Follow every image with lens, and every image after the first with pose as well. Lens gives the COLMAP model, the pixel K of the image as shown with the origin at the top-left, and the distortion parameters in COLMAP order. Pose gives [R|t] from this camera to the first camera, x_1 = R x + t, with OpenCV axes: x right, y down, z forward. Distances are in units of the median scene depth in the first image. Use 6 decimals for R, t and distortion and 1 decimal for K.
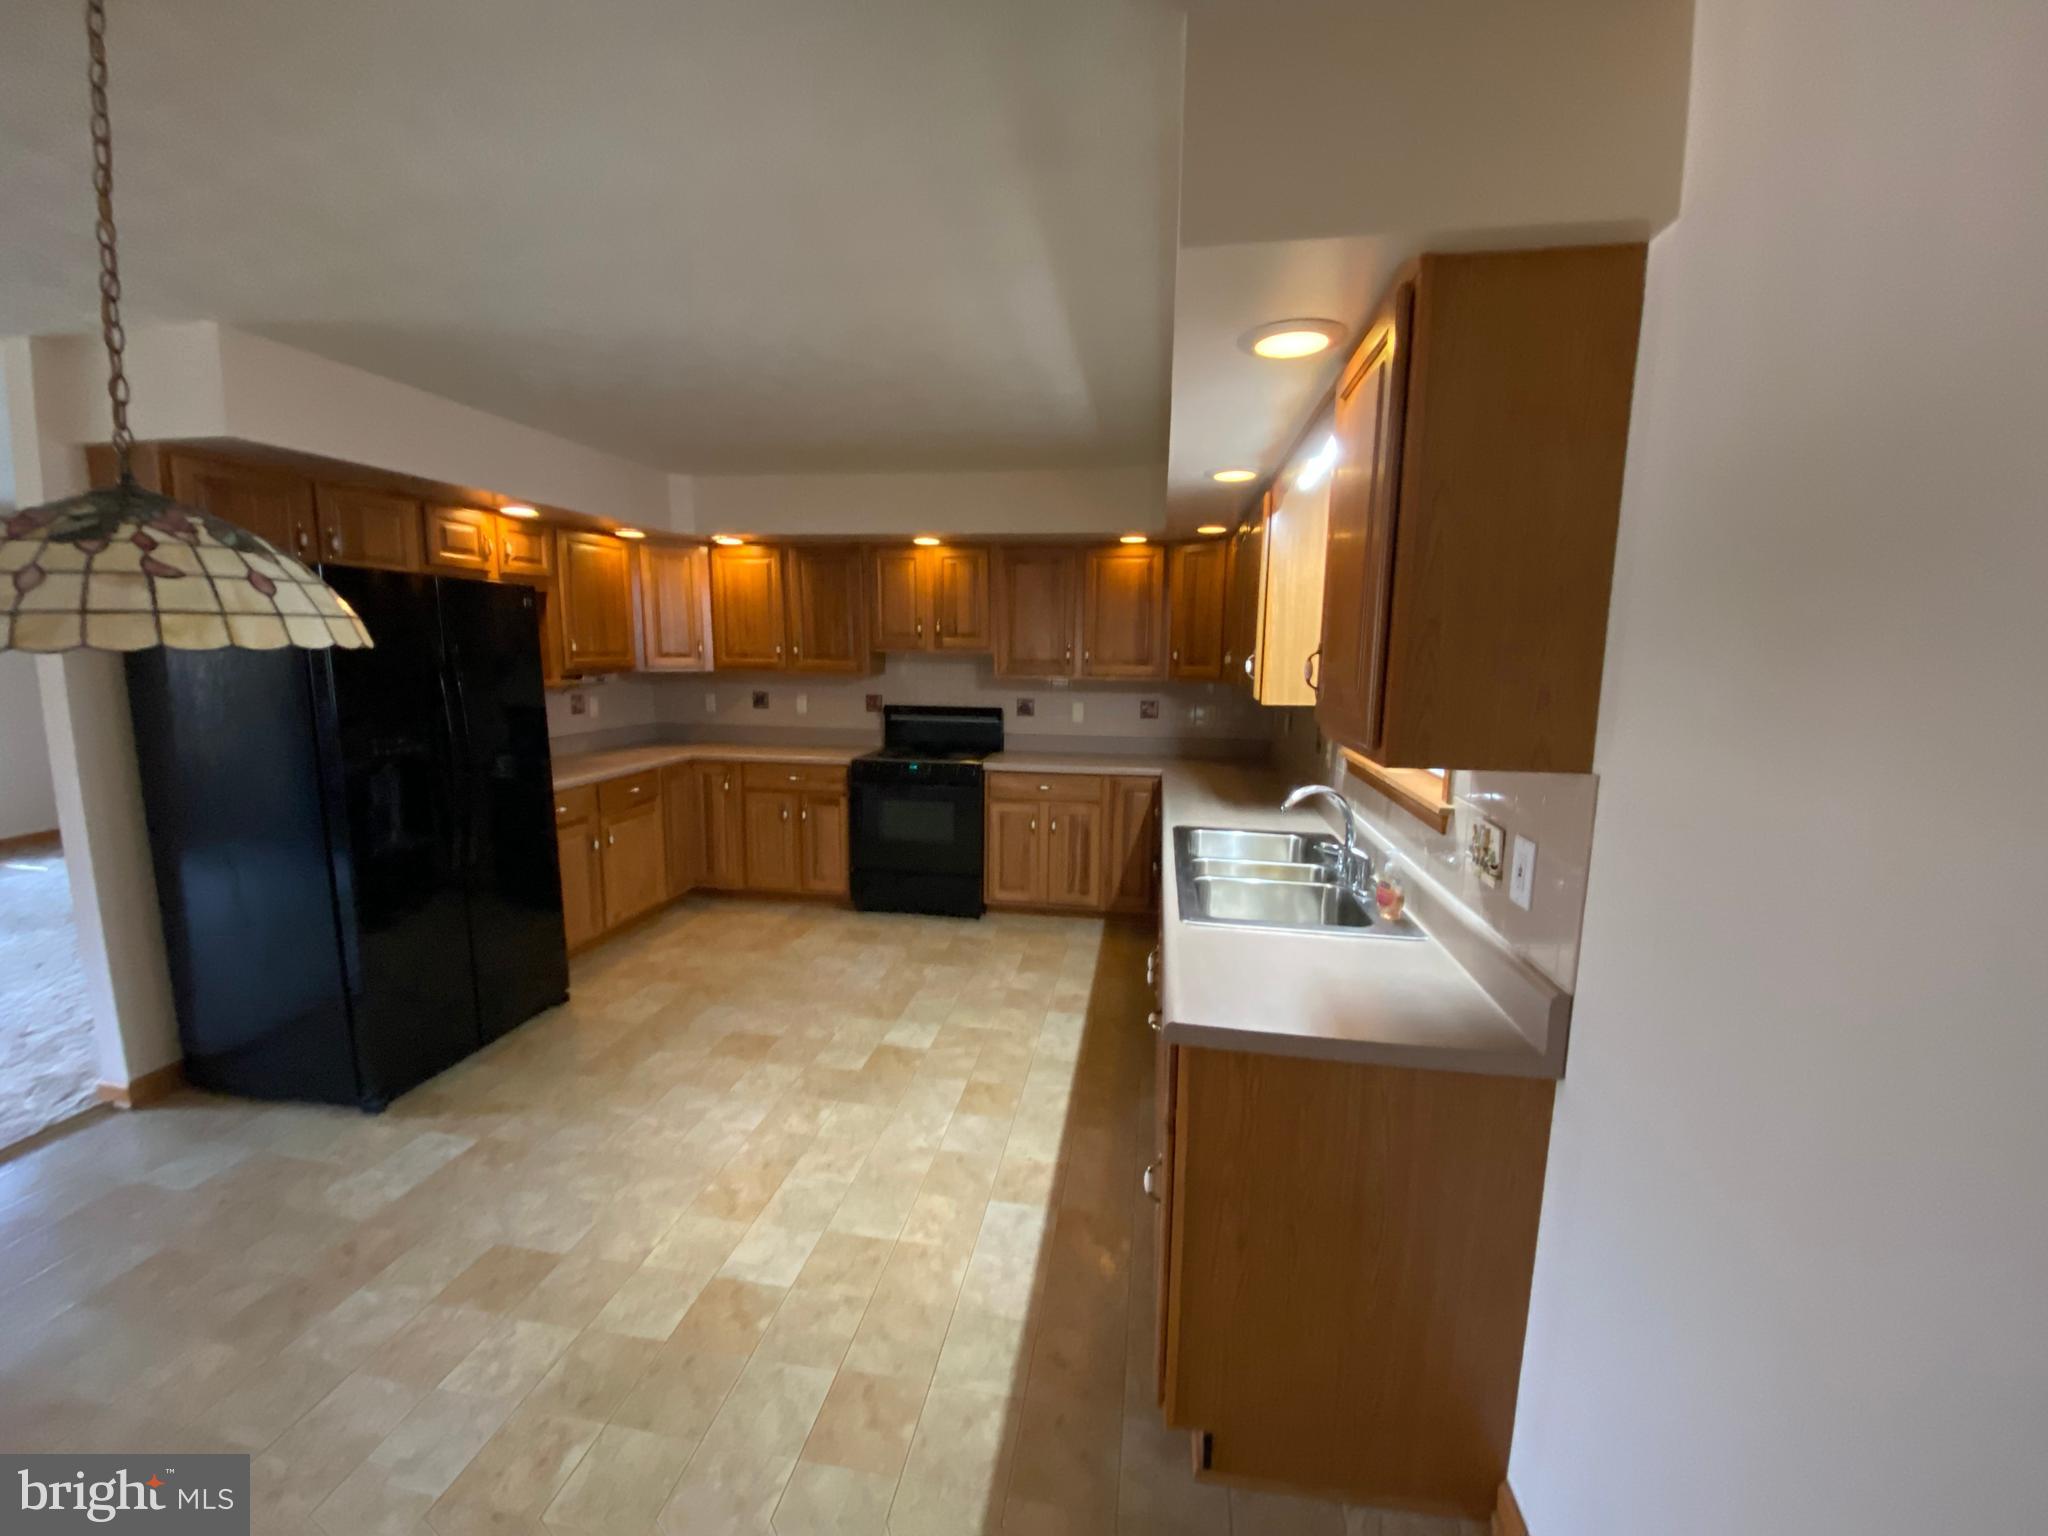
lens RADIAL K [[818.0, 0, 1035.7], [0, 818.0, 758.0], [0, 0, 1]] dist [0.005357, -0.014276]
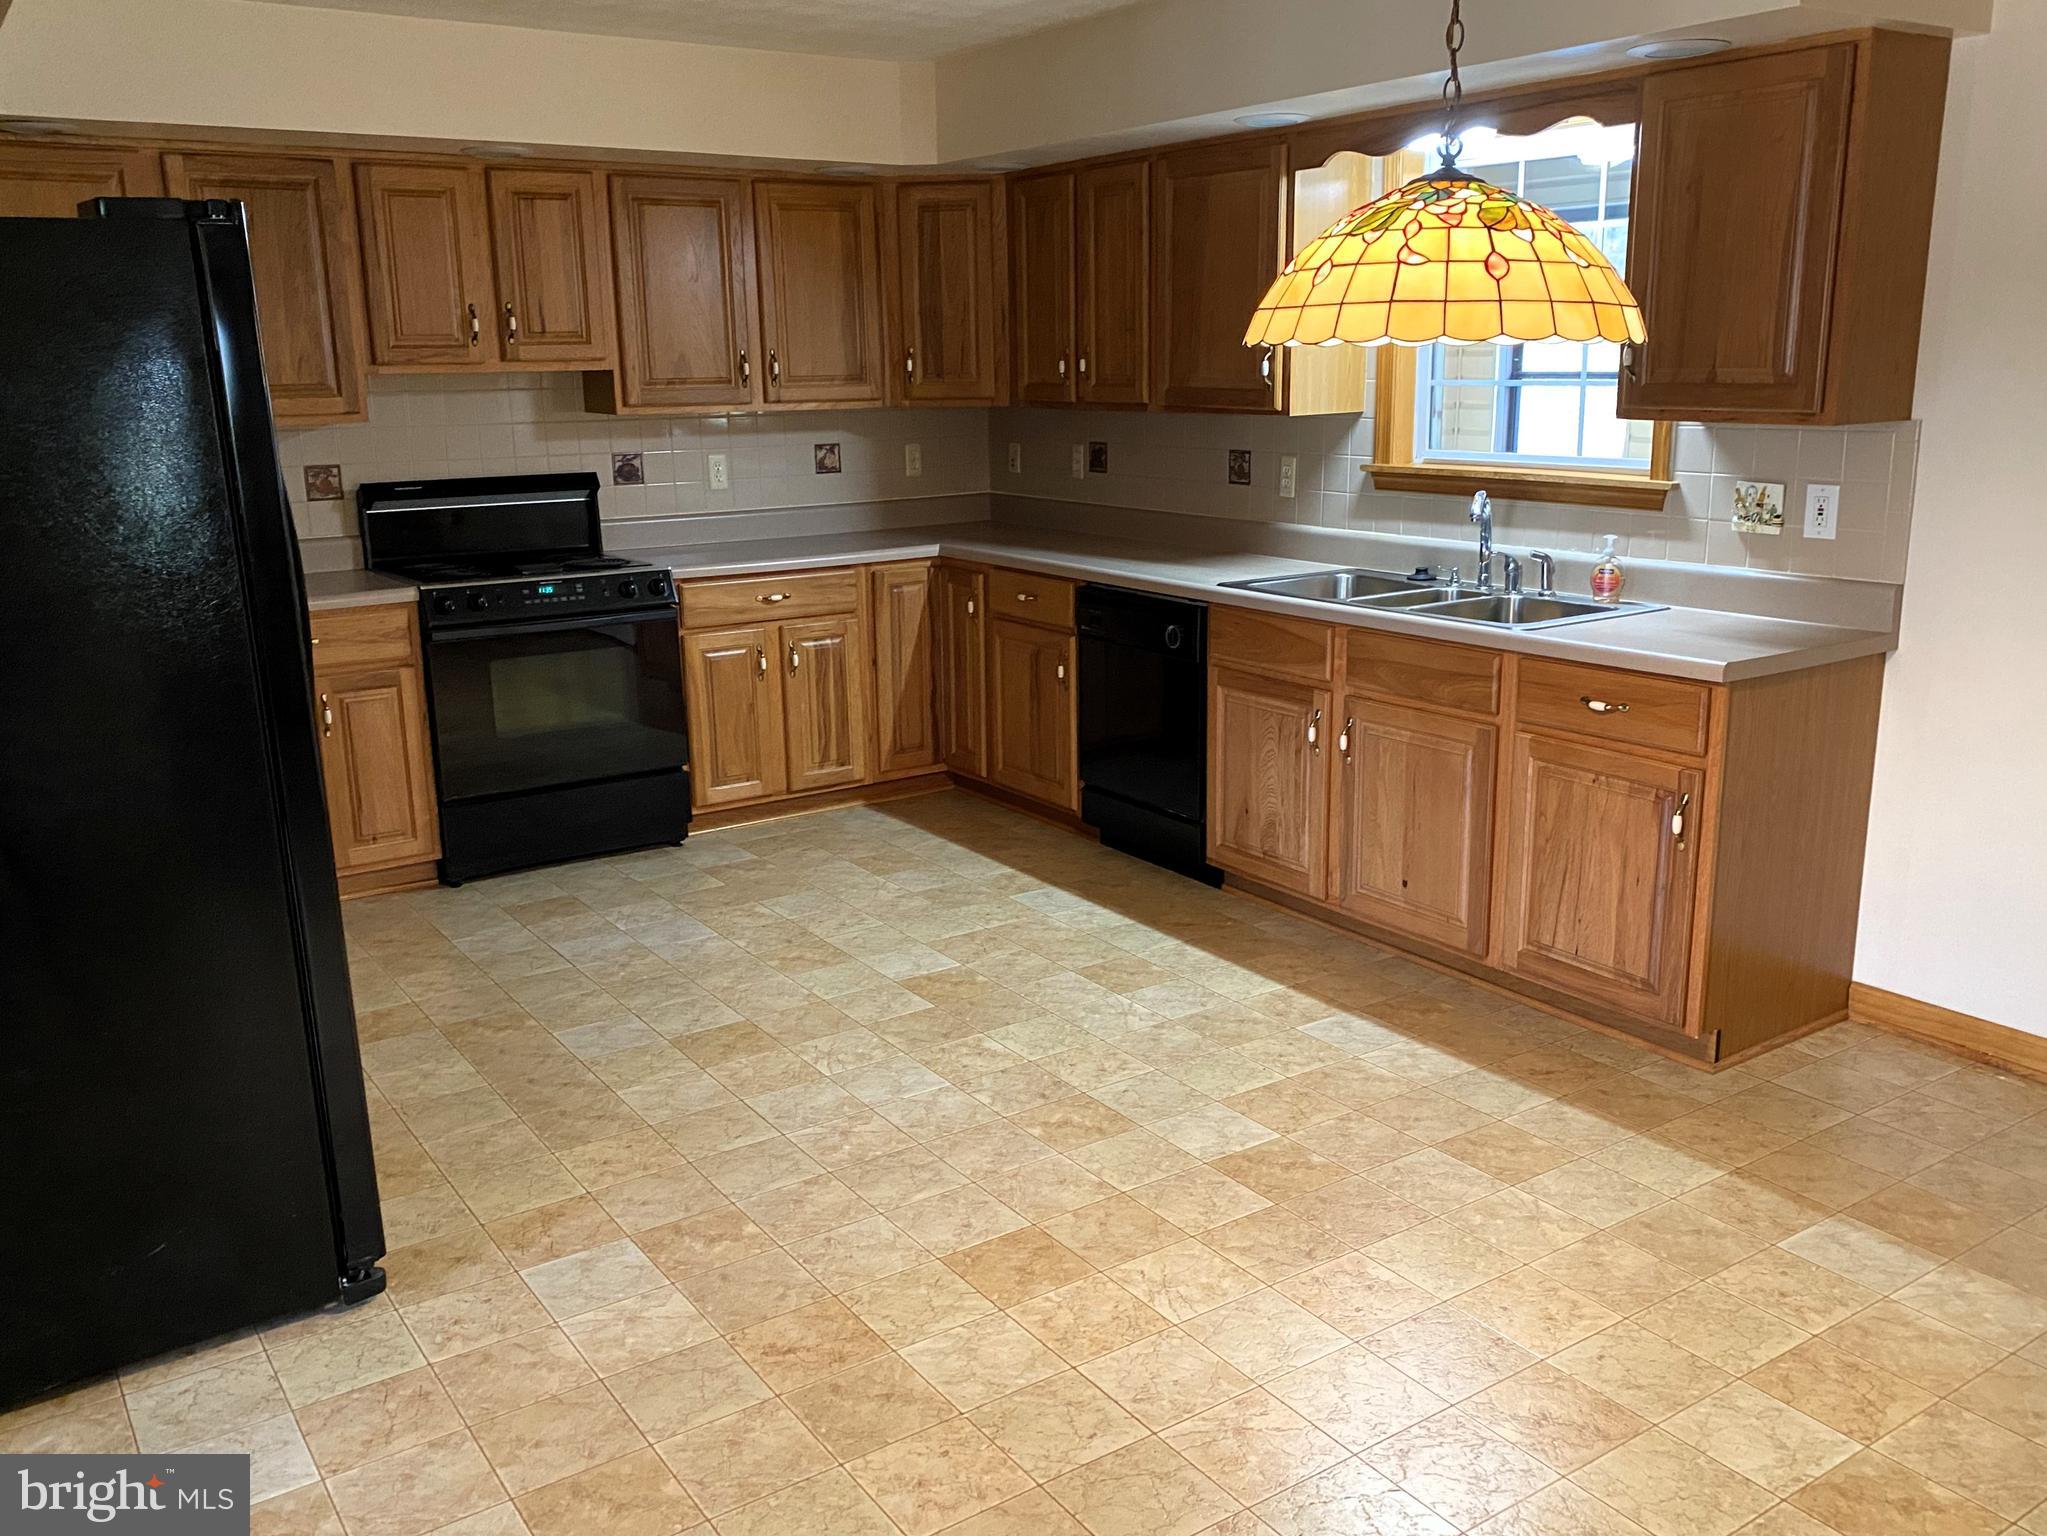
lens RADIAL K [[1681.4, 0, 1049.3], [0, 1681.4, 746.0], [0, 0, 1]] dist [0.041984, -0.077177]
pose [[0.725958, -0.177045, 0.664561, -0.786630], [0.116740, 0.983997, 0.134620, 0.002061], [-0.677759, -0.020147, 0.735008, -0.043312]]
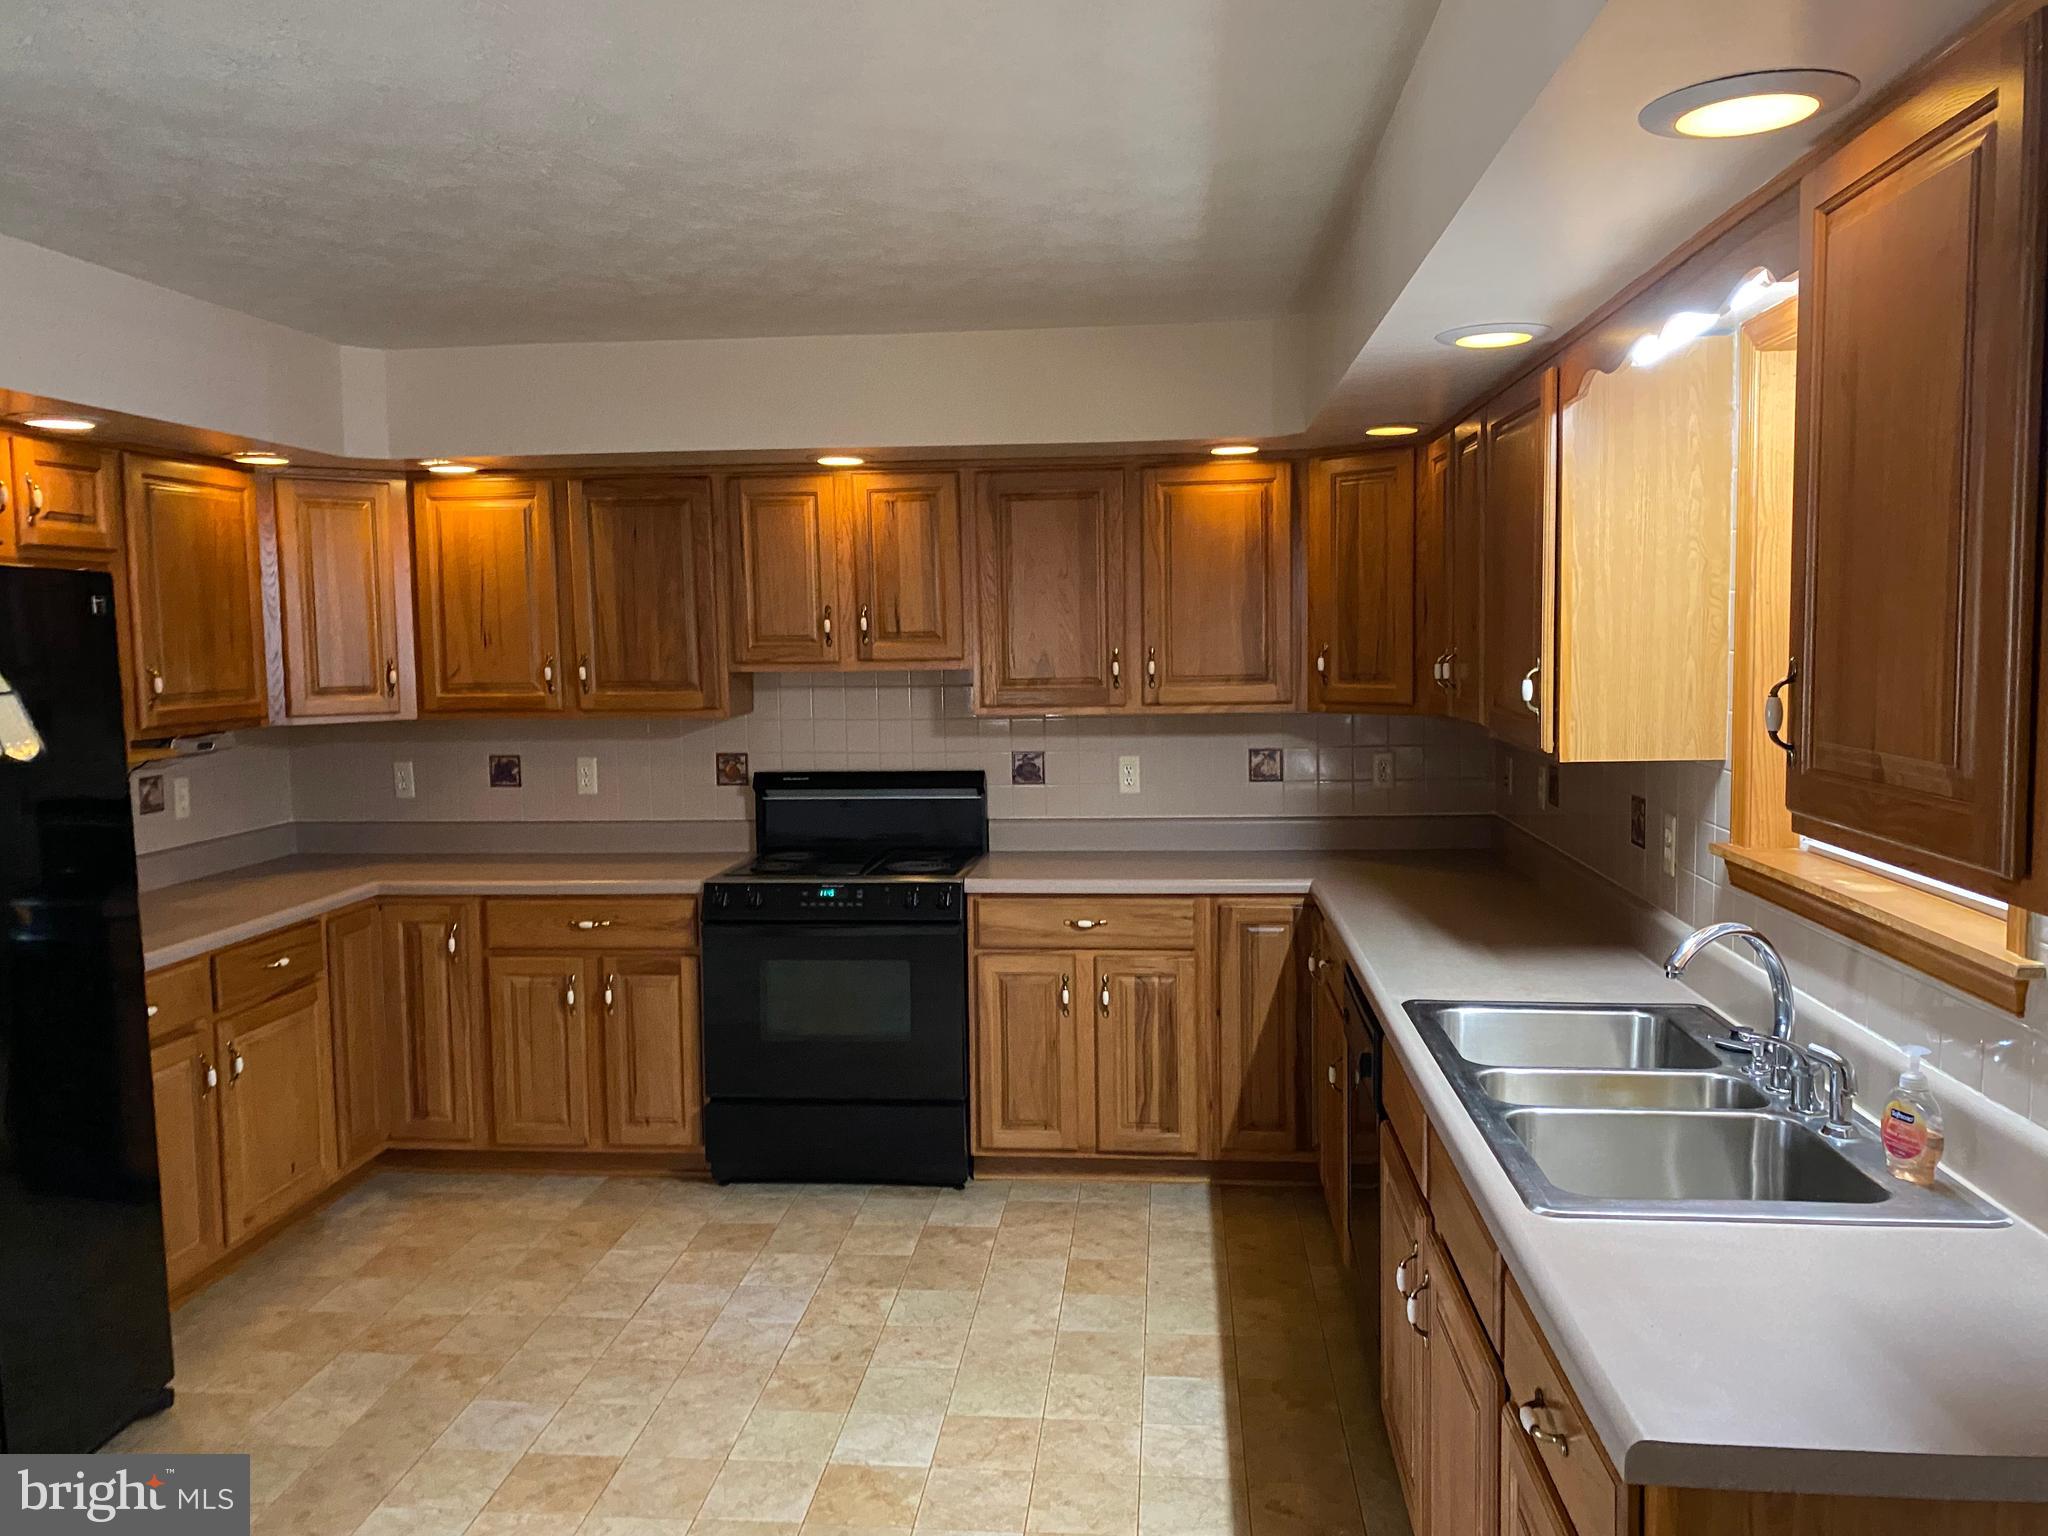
lens RADIAL K [[1548.4, 0, 1020.0], [0, 1548.4, 743.3], [0, 0, 1]] dist [0.052349, -0.075476]
pose [[0.998130, -0.032323, 0.051883, -0.090340], [0.035622, 0.997316, -0.063967, -0.019478], [-0.049676, 0.065696, 0.996602, 0.014220]]
